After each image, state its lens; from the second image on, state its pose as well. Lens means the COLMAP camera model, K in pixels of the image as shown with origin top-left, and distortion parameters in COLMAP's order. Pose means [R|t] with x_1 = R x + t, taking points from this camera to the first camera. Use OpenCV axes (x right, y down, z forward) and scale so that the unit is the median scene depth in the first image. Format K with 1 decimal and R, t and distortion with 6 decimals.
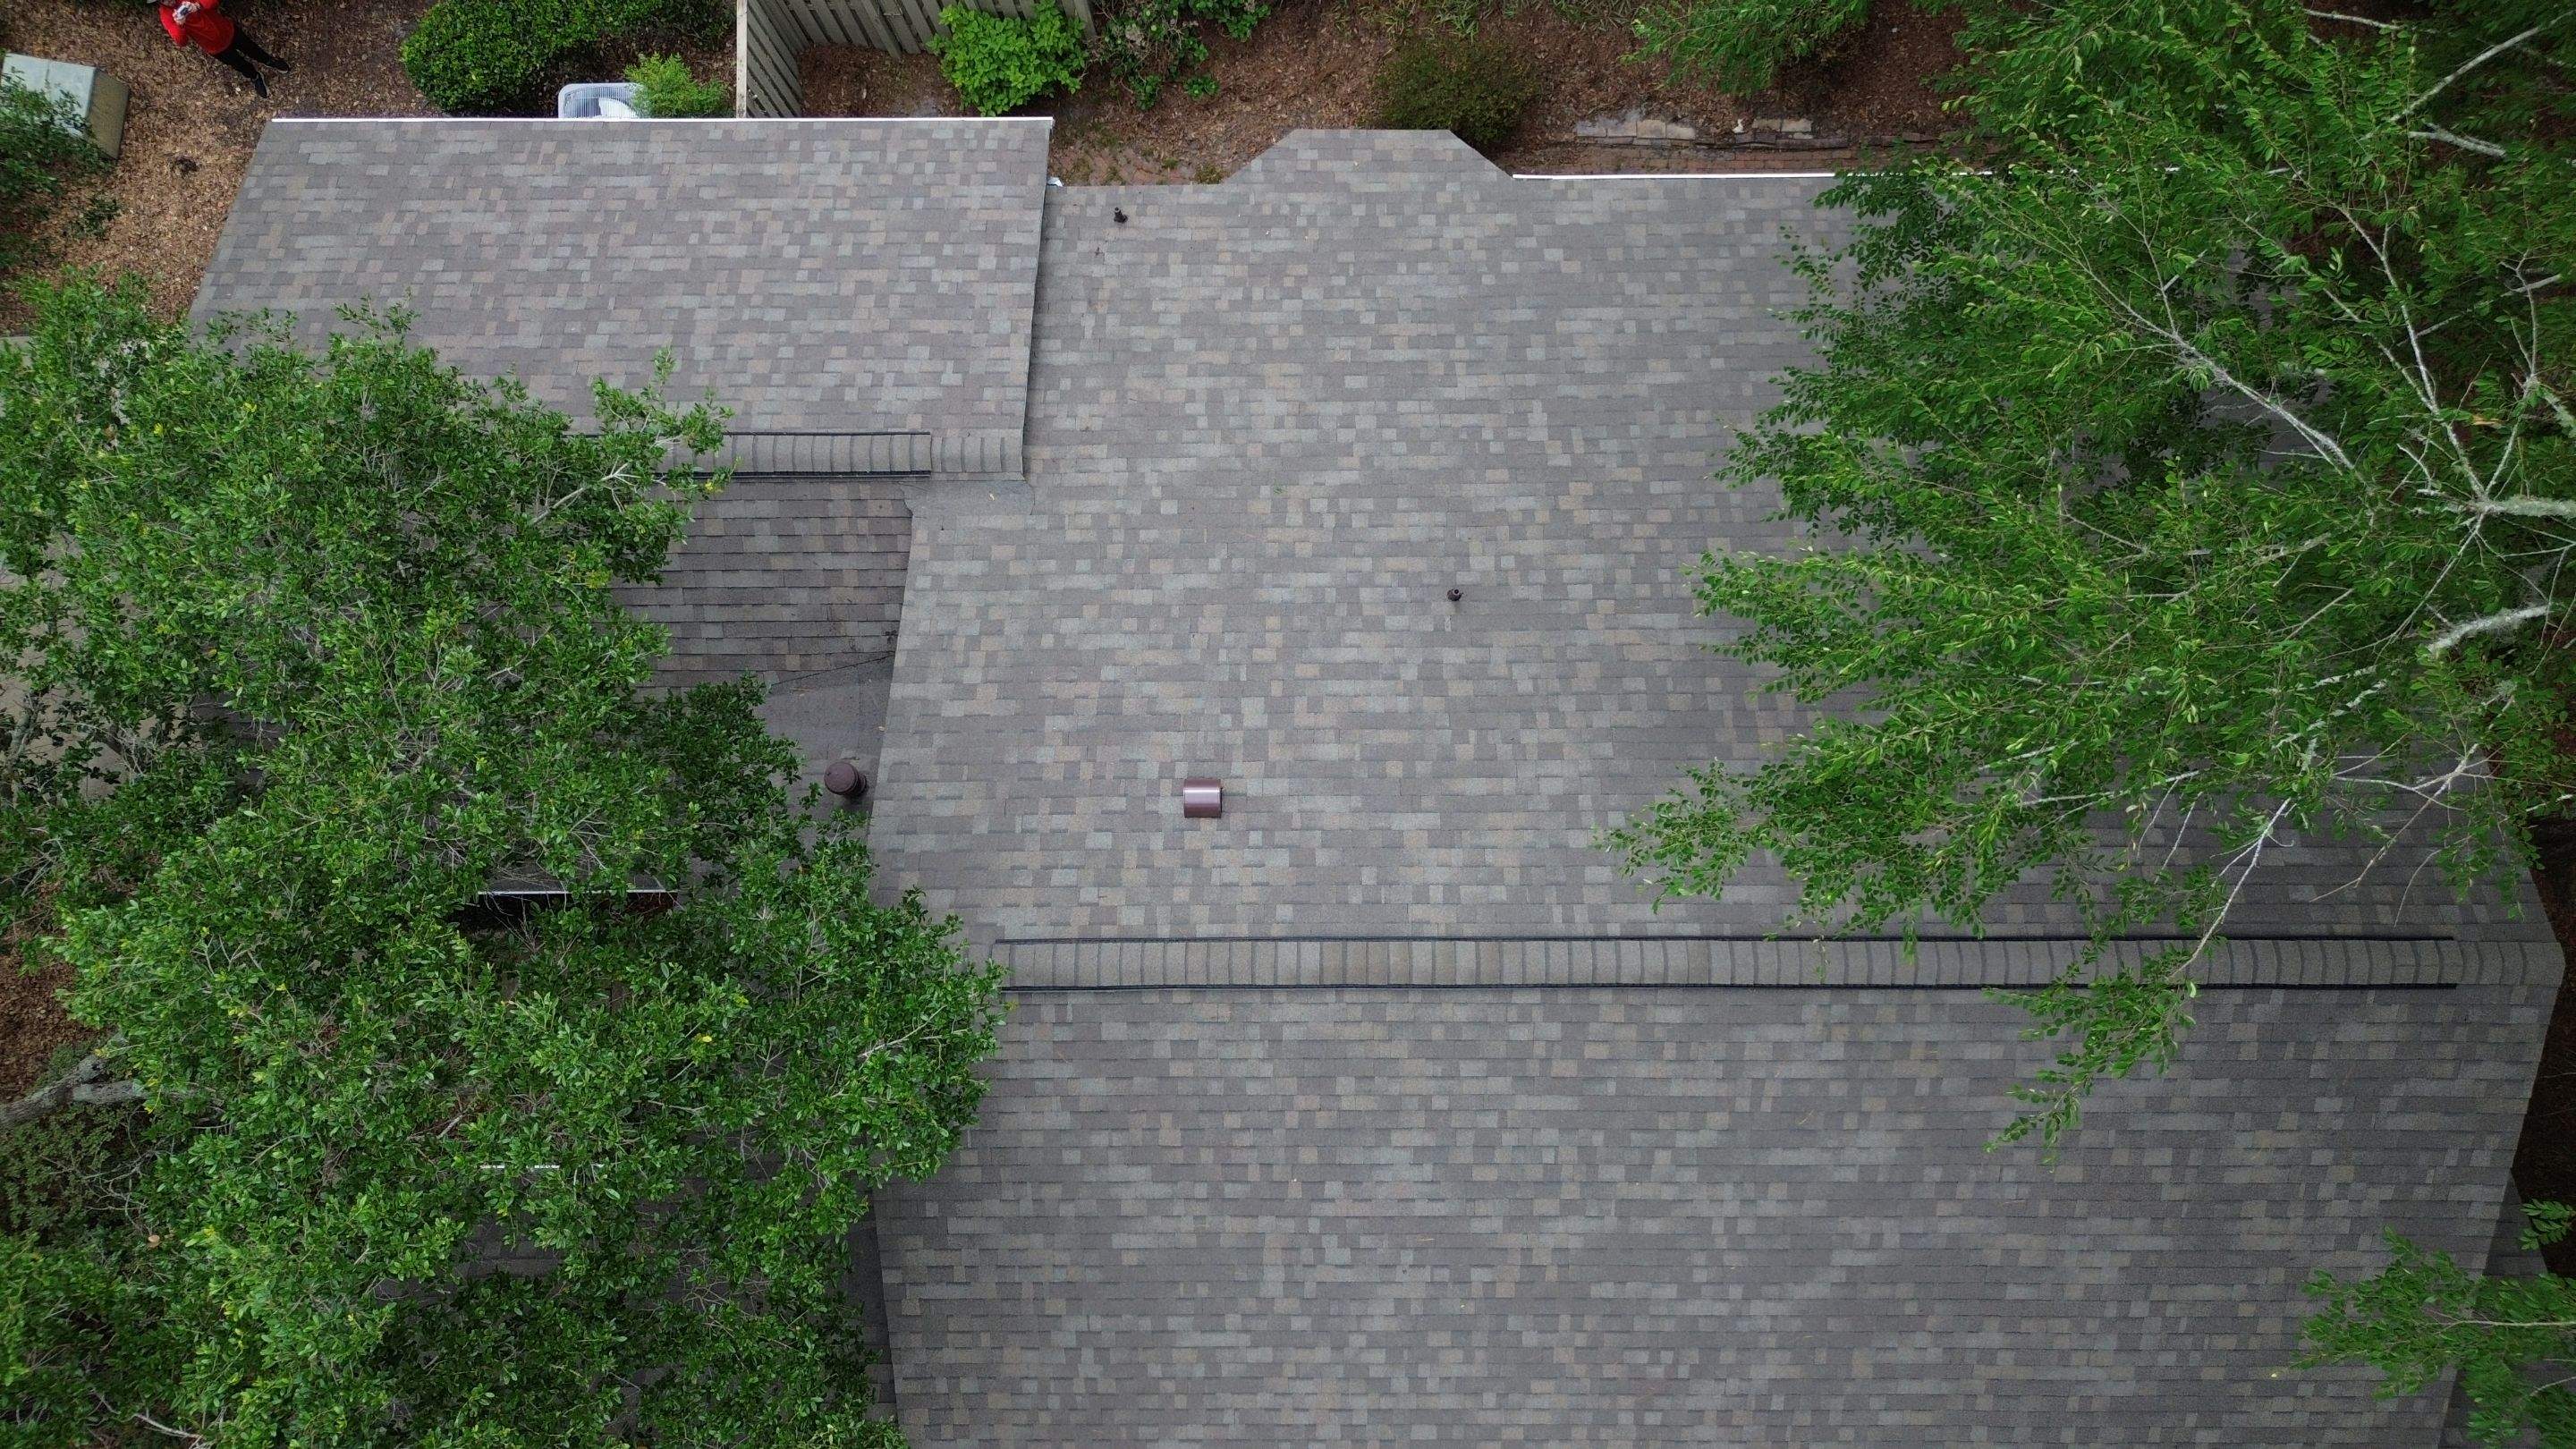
lens RADIAL K [[1837.5, 0, 1296.3], [0, 1837.5, 715.8], [0, 0, 1]] dist [0.104900, -0.150473]
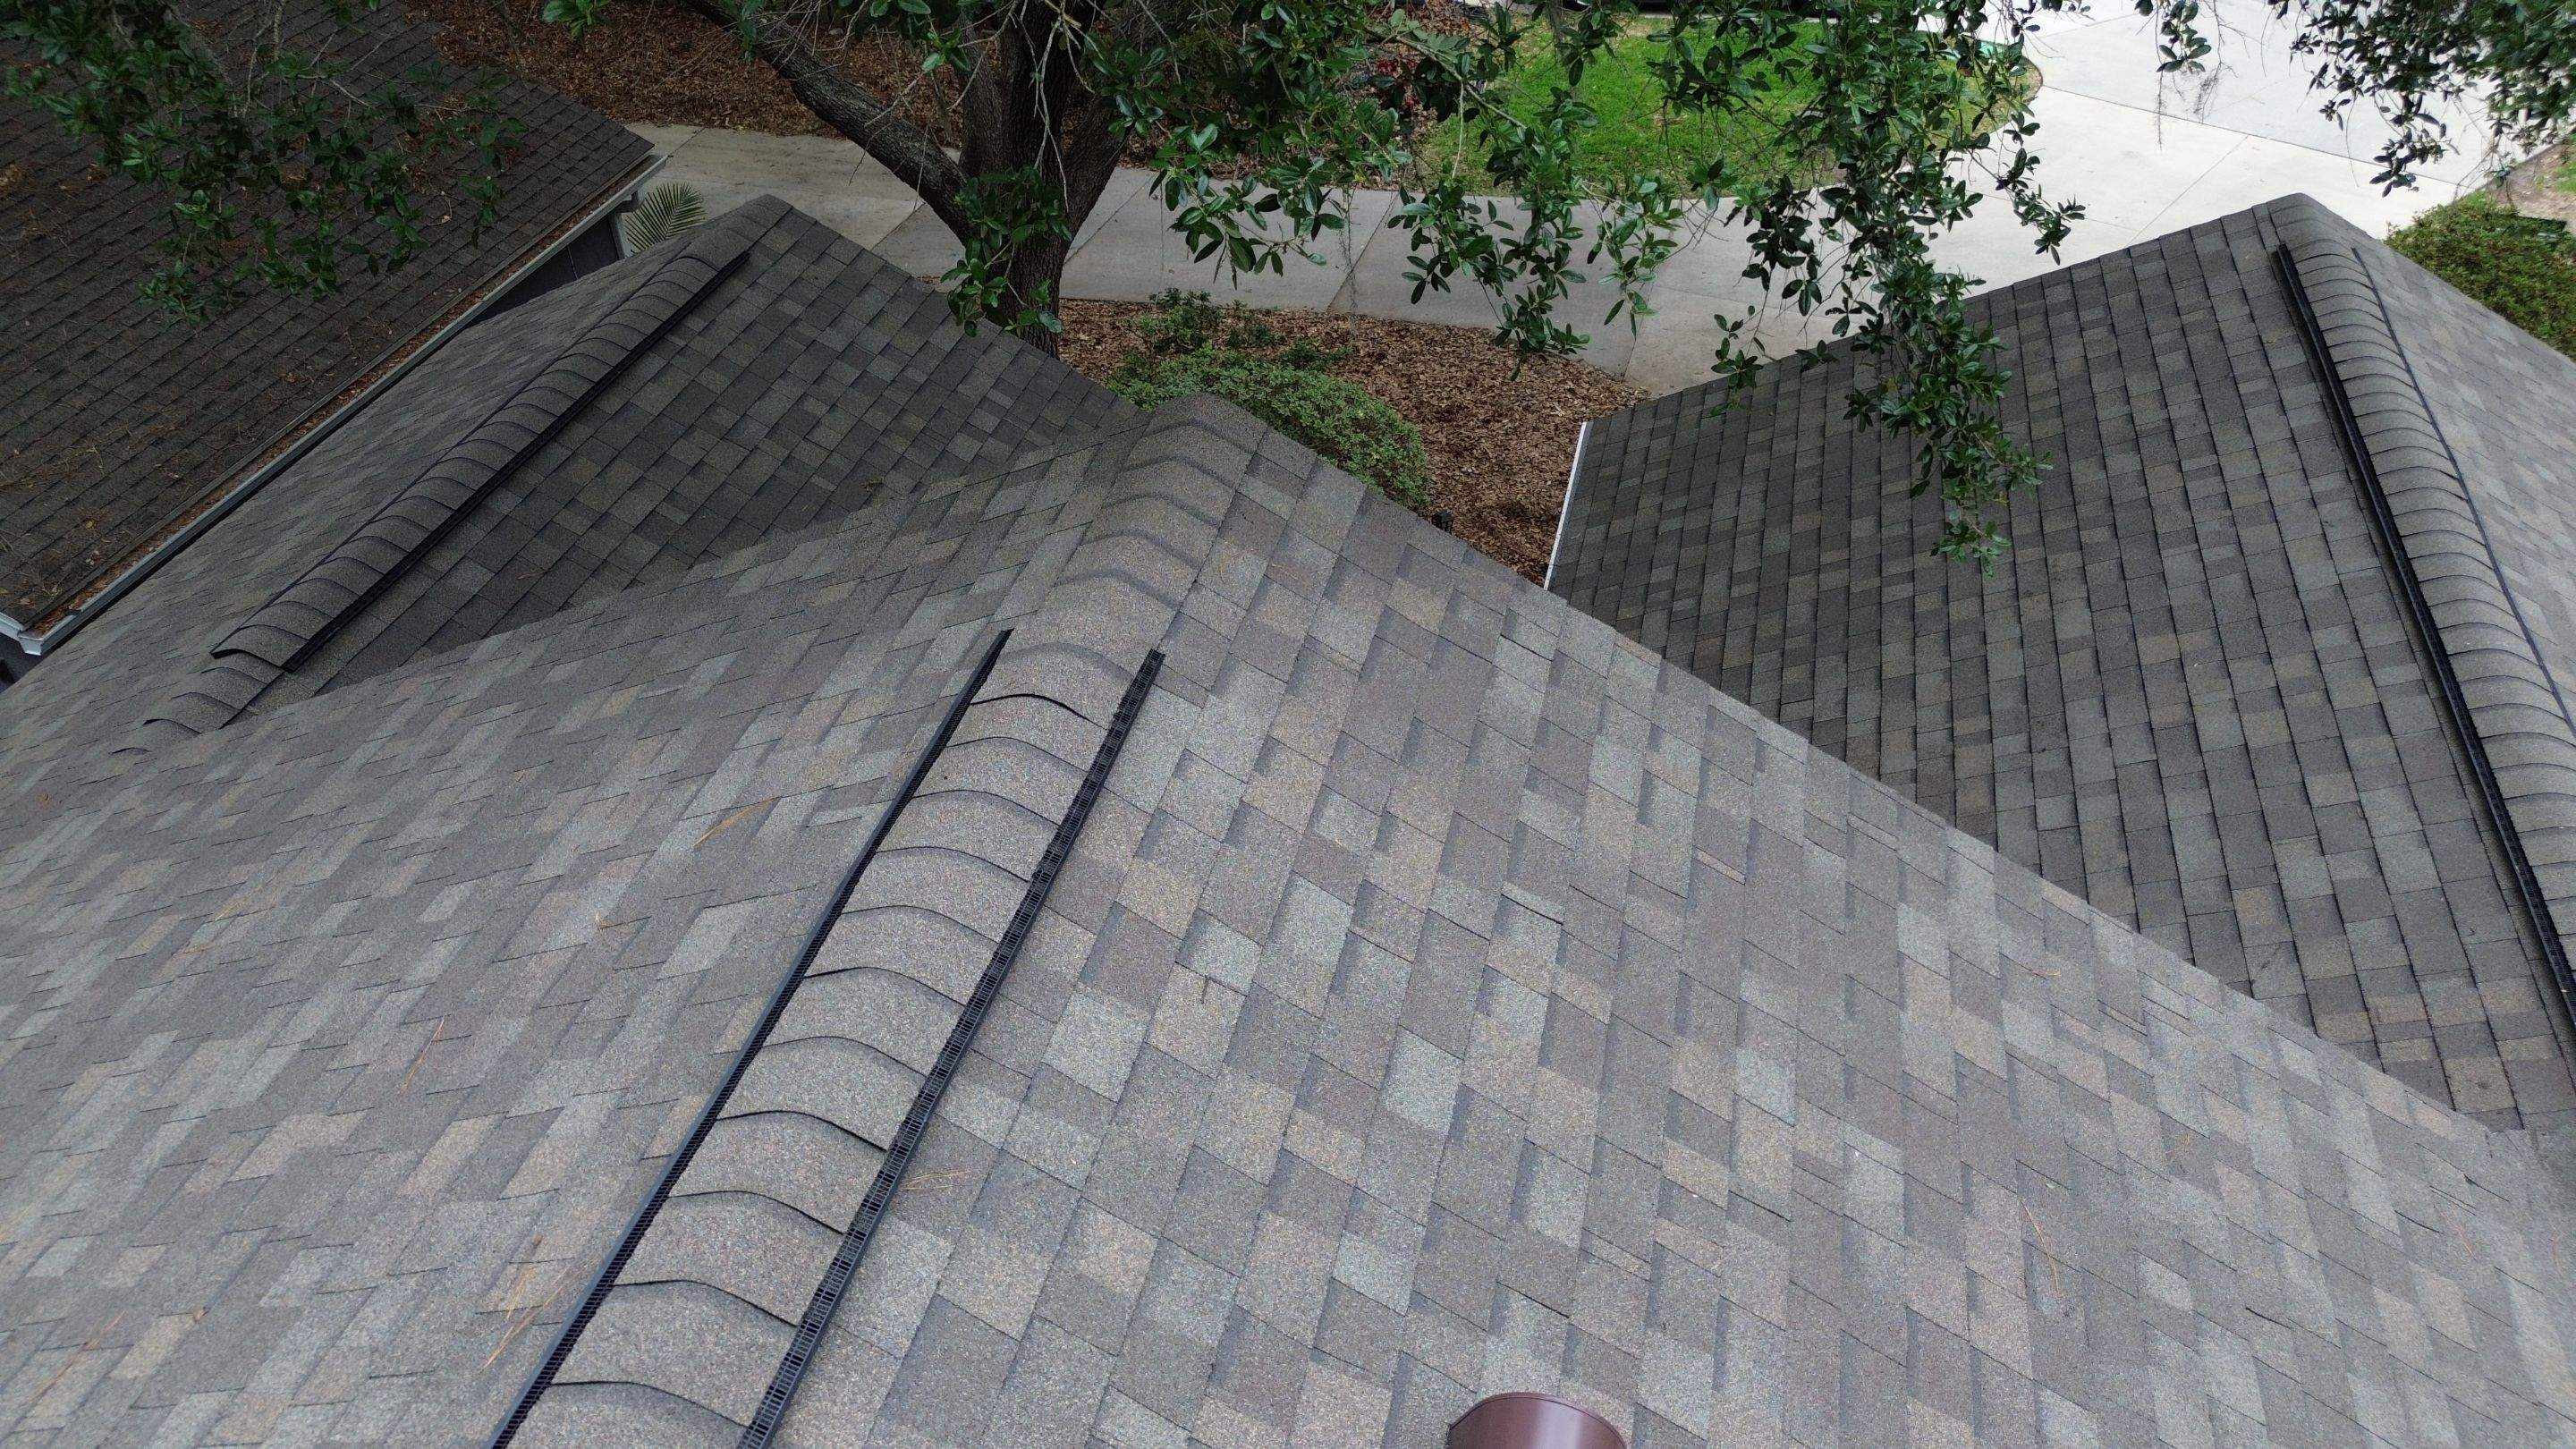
lens RADIAL K [[1837.9, 0, 1297.1], [0, 1837.9, 719.8], [0, 0, 1]] dist [0.052433, -0.045003]
pose [[-0.243991, 0.622970, -0.743220, 0.050865], [-0.965261, -0.082132, 0.248042, 0.022840], [0.093481, 0.777922, 0.621368, 0.718365]]
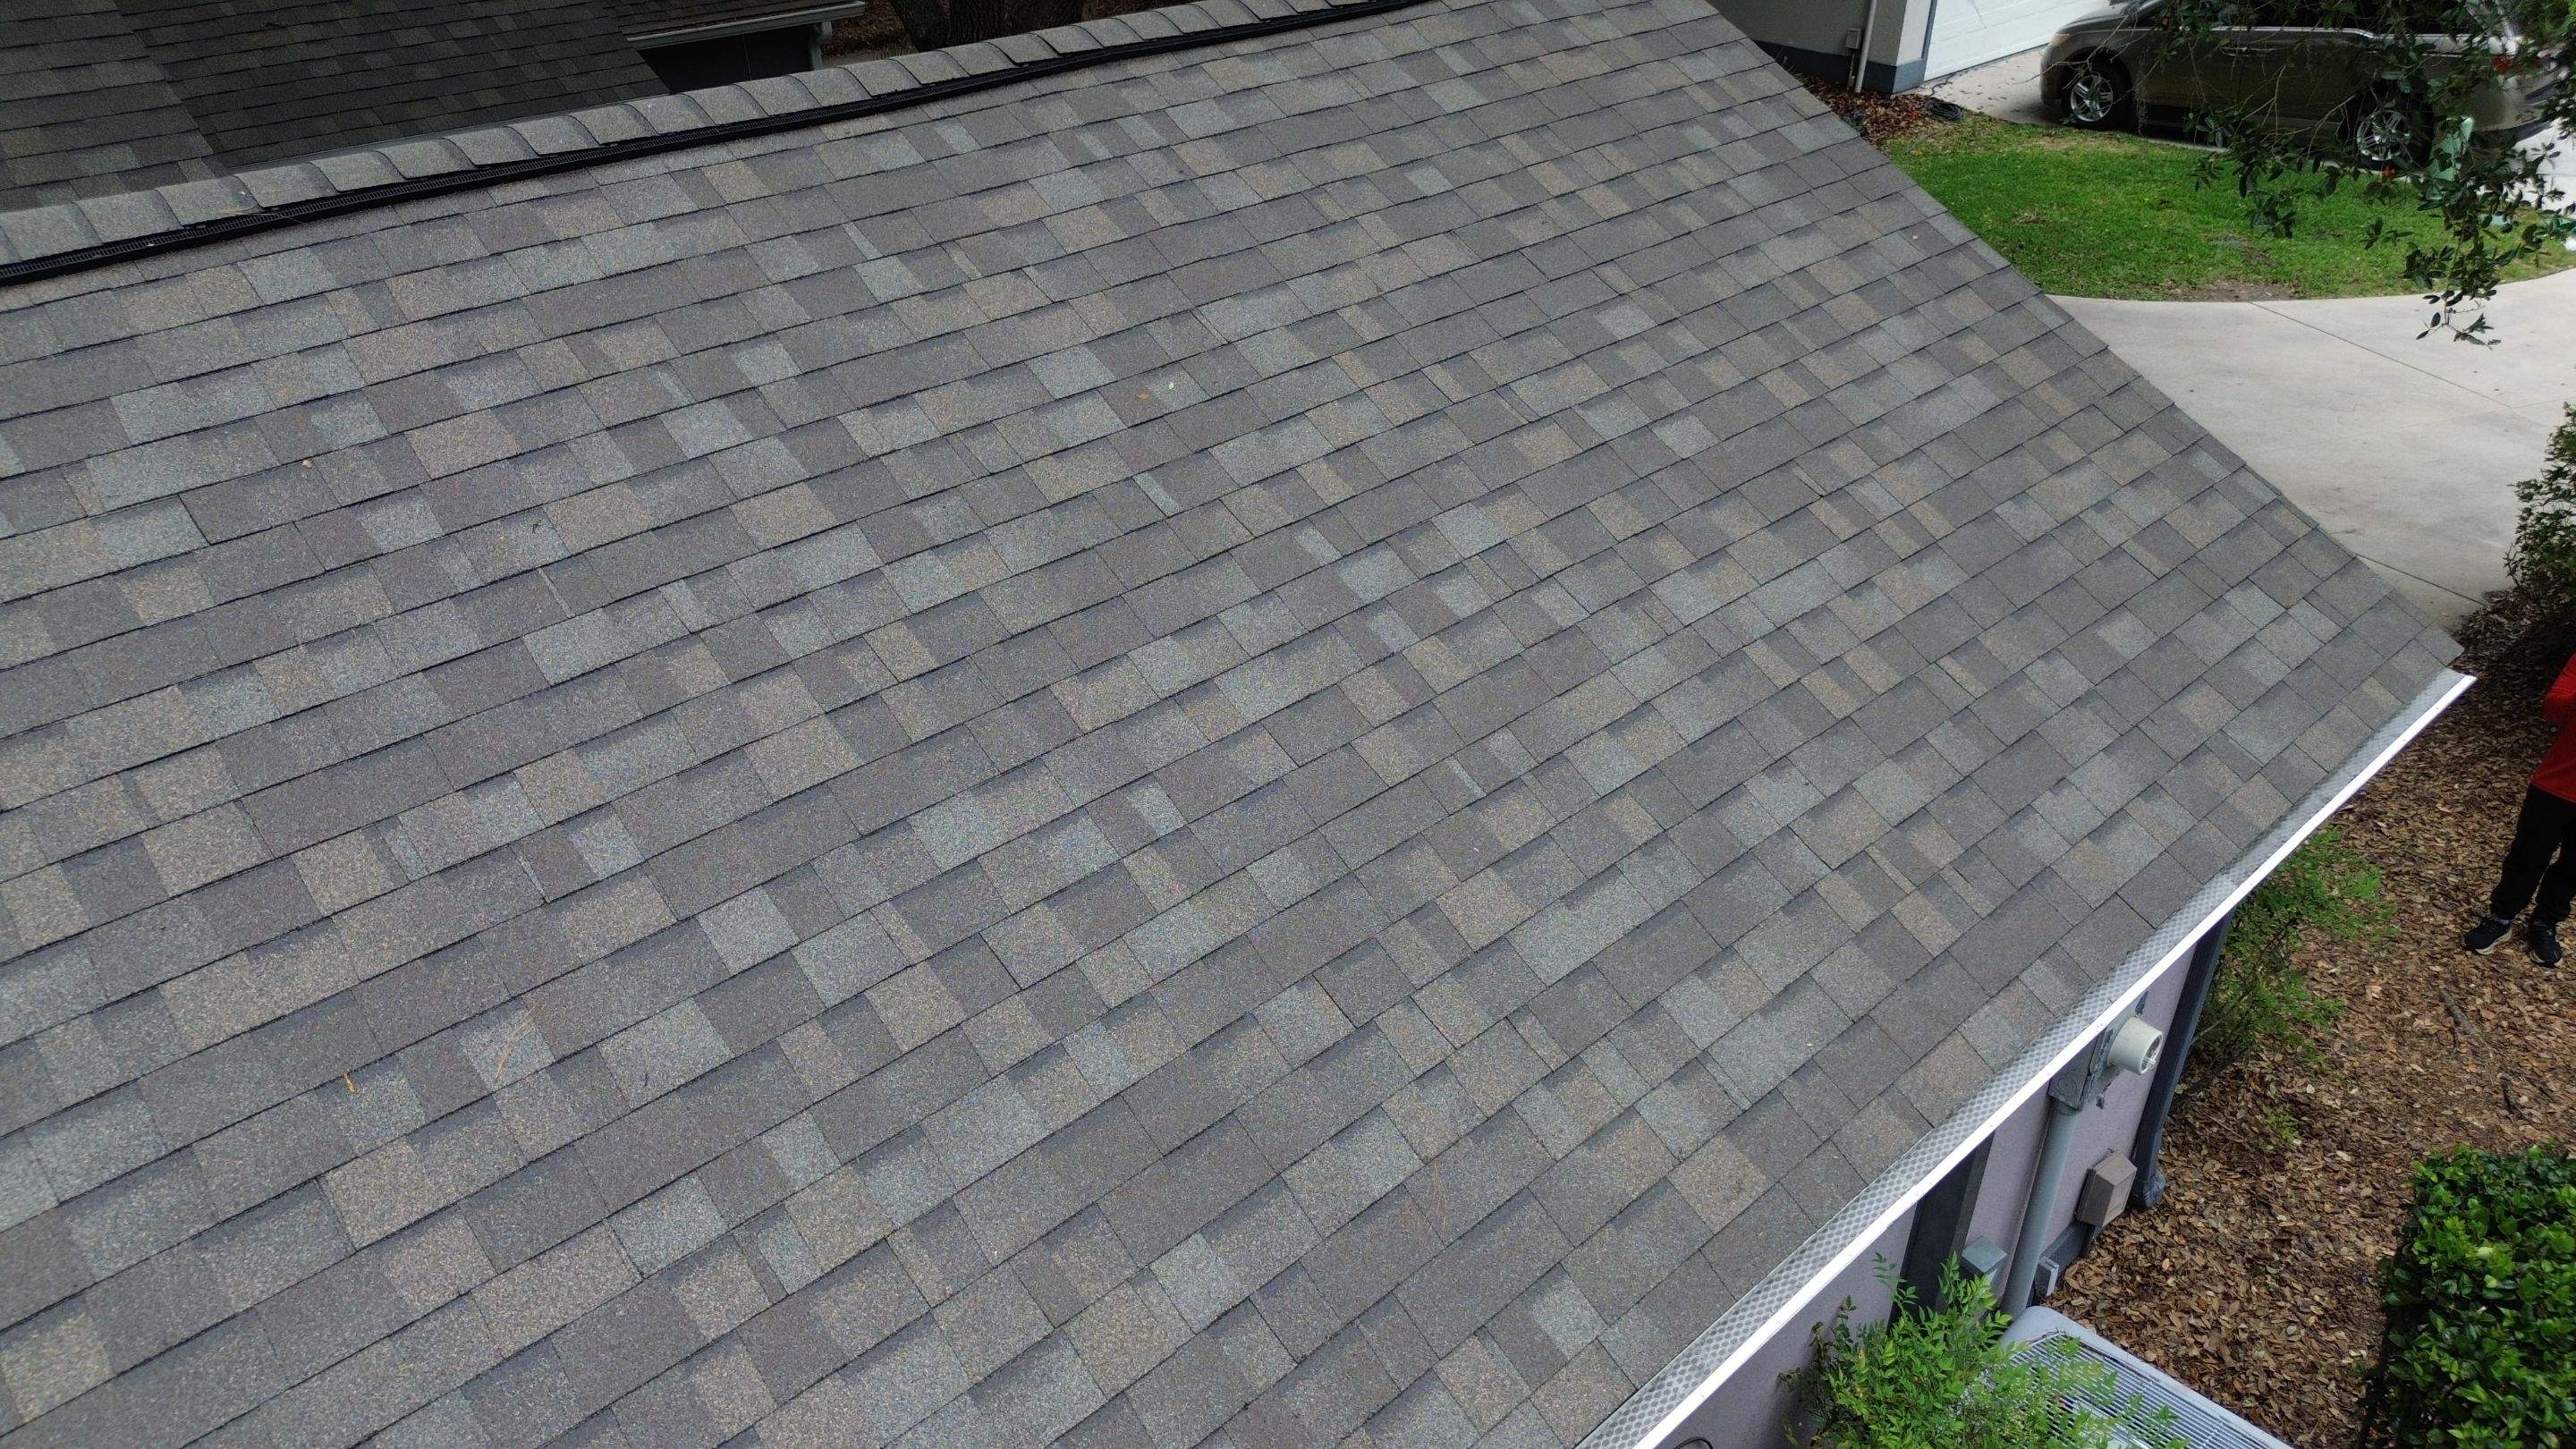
lens RADIAL K [[1837.9, 0, 1297.1], [0, 1837.9, 719.8], [0, 0, 1]] dist [0.052433, -0.045003]
pose [[-0.741281, 0.367485, -0.561655, -0.224822], [-0.666626, -0.305621, 0.679858, -0.468914], [0.078184, 0.878379, 0.471526, 0.957261]]
